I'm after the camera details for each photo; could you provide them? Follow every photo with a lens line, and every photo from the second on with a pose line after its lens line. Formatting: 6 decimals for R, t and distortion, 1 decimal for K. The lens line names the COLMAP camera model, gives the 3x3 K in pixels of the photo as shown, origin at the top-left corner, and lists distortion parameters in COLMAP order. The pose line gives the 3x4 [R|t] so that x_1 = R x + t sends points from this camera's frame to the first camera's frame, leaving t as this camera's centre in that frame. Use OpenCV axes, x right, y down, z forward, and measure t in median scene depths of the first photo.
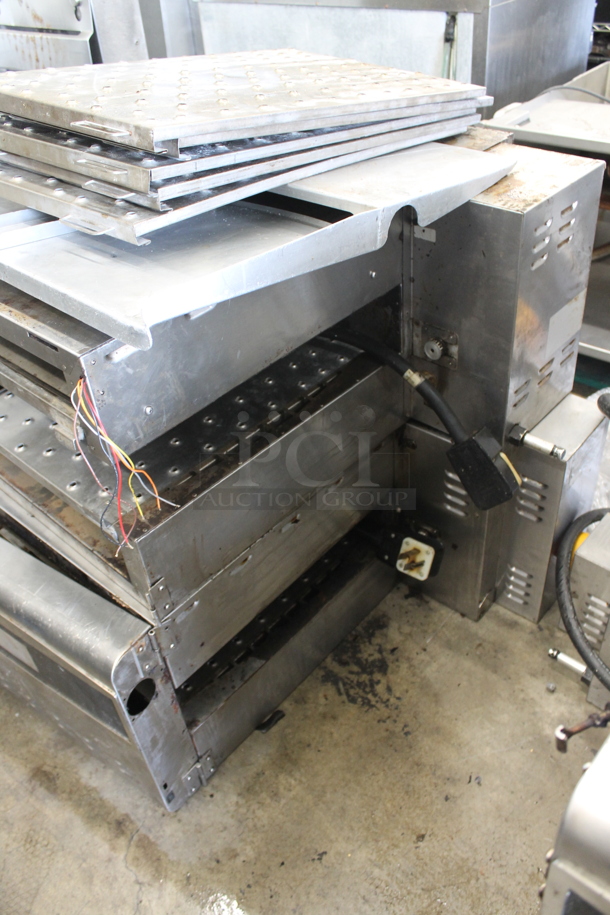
lens RADIAL K [[769.6, 0, 305.0], [0, 769.6, 457.5], [0, 0, 1]] dist [-0.156555, 0.132363]
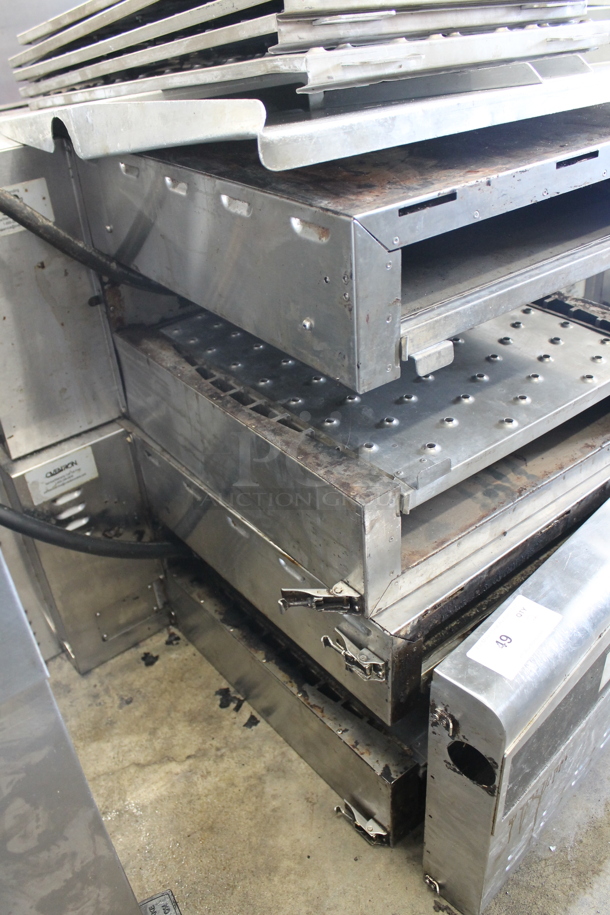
lens RADIAL K [[769.6, 0, 305.0], [0, 769.6, 457.5], [0, 0, 1]] dist [-0.156555, 0.132363]
pose [[0.189623, -0.488292, 0.851830, -0.976750], [0.659271, 0.706230, 0.258072, -0.284626], [-0.727602, 0.512650, 0.455834, 0.773116]]
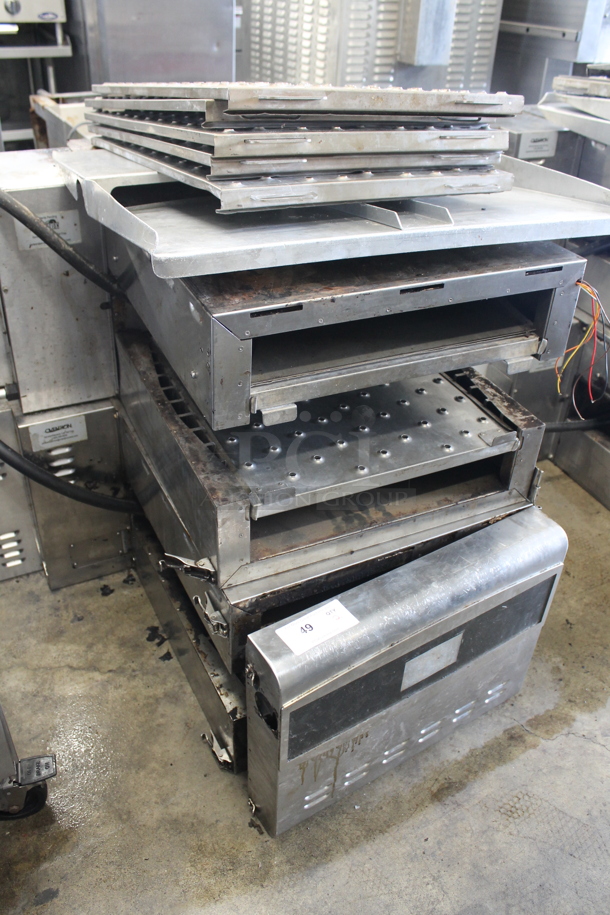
lens RADIAL K [[769.6, 0, 305.0], [0, 769.6, 457.5], [0, 0, 1]] dist [-0.156555, 0.132363]
pose [[0.375168, -0.449102, 0.810898, -1.088308], [0.521867, 0.825320, 0.215644, -0.249193], [-0.766096, 0.342279, 0.544005, 0.497096]]
